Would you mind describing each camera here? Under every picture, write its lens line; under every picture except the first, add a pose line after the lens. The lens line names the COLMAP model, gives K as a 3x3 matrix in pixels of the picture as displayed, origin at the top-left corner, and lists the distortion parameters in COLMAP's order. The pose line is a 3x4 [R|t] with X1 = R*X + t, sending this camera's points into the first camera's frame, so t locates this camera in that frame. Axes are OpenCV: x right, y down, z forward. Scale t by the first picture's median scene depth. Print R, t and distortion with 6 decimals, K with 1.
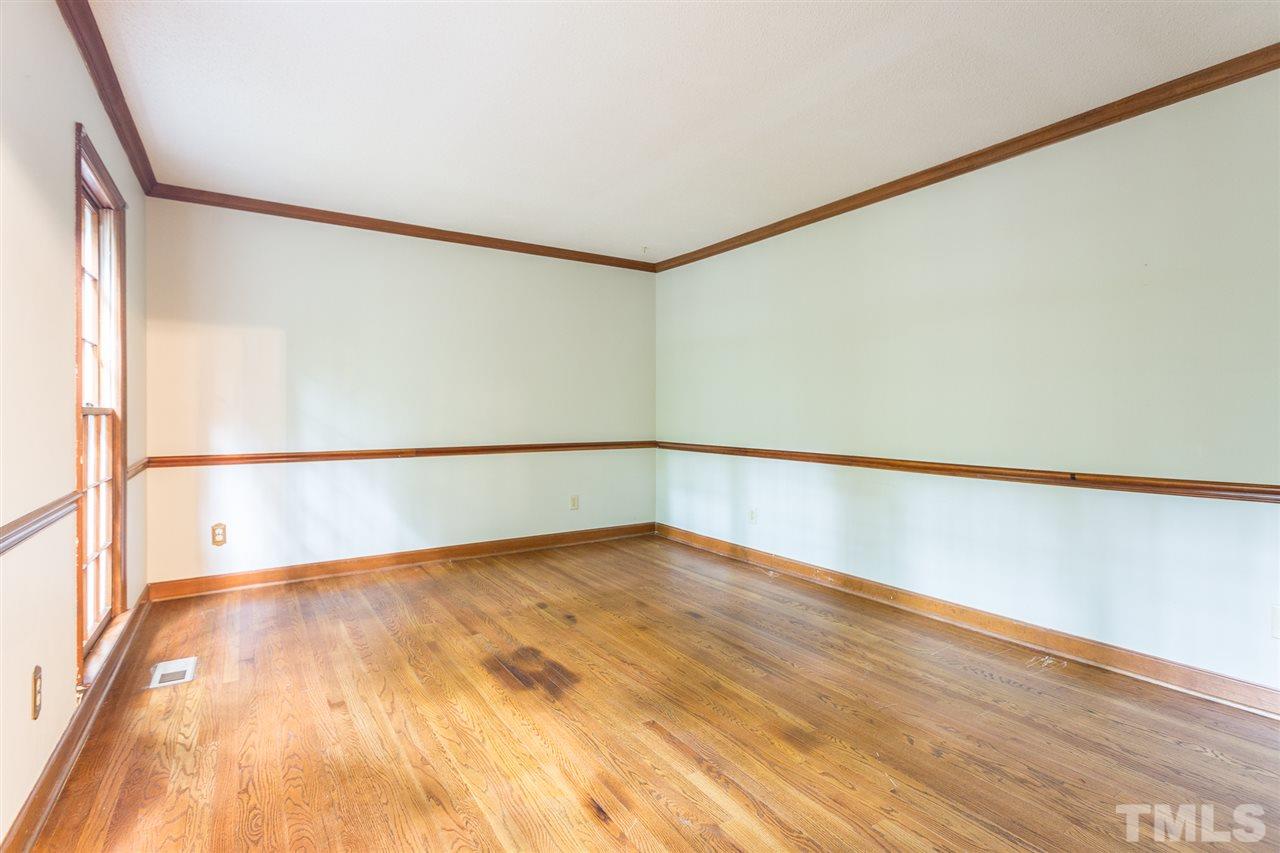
lens RADIAL K [[616.2, 0, 642.1], [0, 616.2, 408.4], [0, 0, 1]] dist [-0.000812, 0.000254]
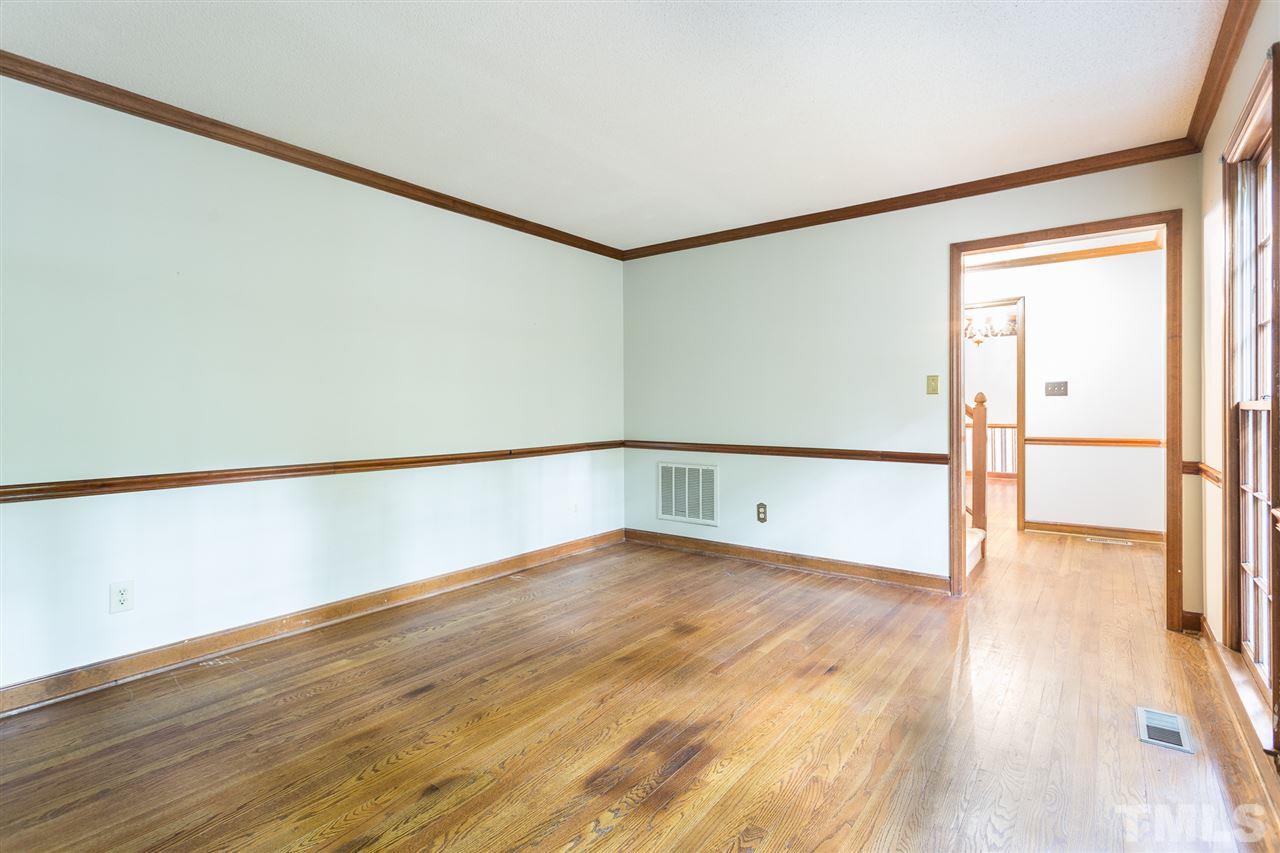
lens RADIAL K [[616.2, 0, 642.1], [0, 616.2, 408.4], [0, 0, 1]] dist [-0.000812, 0.000254]
pose [[-0.347570, 0.002389, 0.937651, -0.855567], [0.000826, 0.999997, -0.002242, 0.007247], [-0.937654, -0.000005, -0.347571, 1.260300]]
